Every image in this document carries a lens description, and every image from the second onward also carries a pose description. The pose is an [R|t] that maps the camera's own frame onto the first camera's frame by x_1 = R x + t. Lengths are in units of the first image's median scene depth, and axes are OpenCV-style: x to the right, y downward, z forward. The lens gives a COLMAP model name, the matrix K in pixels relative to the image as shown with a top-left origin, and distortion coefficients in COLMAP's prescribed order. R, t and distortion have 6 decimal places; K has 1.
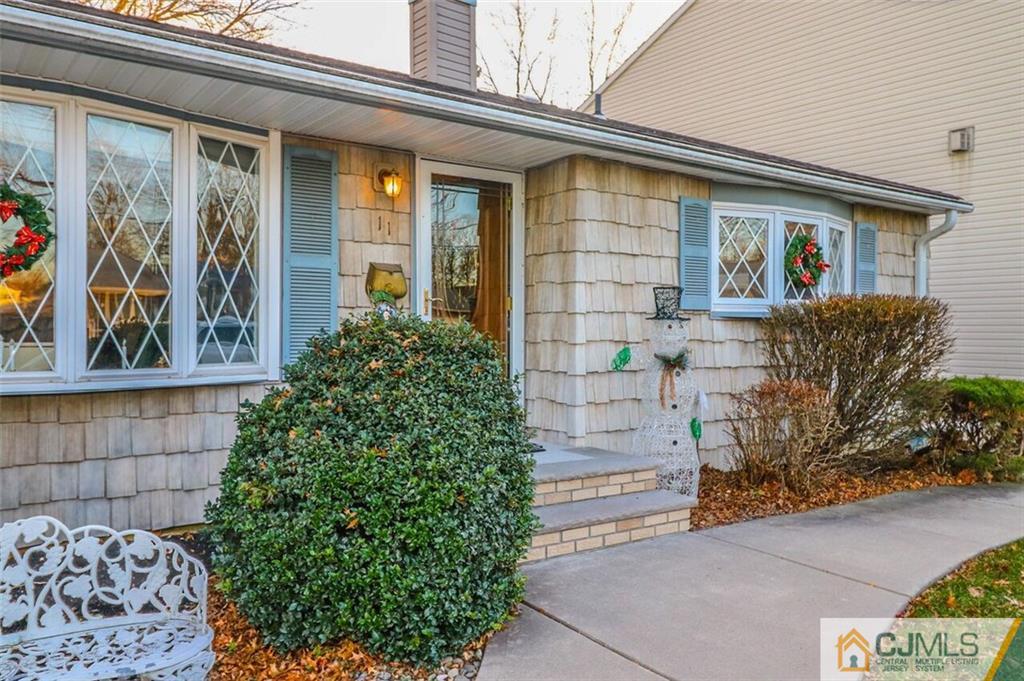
lens RADIAL K [[807.0, 0, 507.9], [0, 807.0, 333.8], [0, 0, 1]] dist [0.009018, 0.002479]
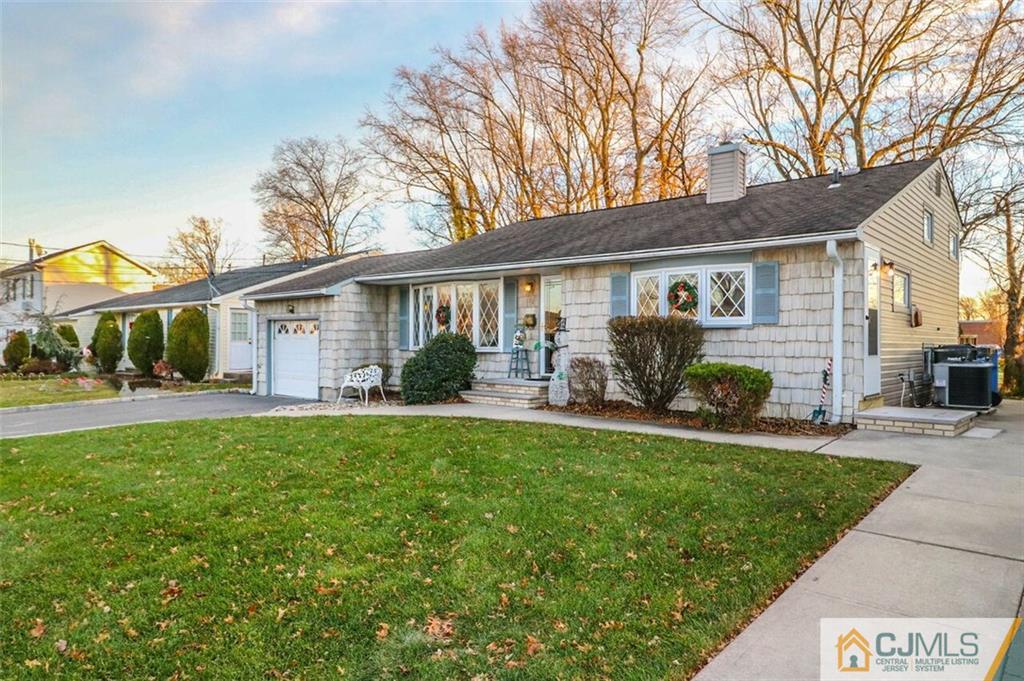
lens RADIAL K [[672.1, 0, 516.2], [0, 672.1, 342.6], [0, 0, 1]] dist [0.006890, -0.000175]
pose [[0.213270, -0.003030, -0.976989, 2.185502], [-0.007845, 0.999958, -0.004813, 0.028593], [0.976962, 0.008691, 0.213237, 0.420544]]
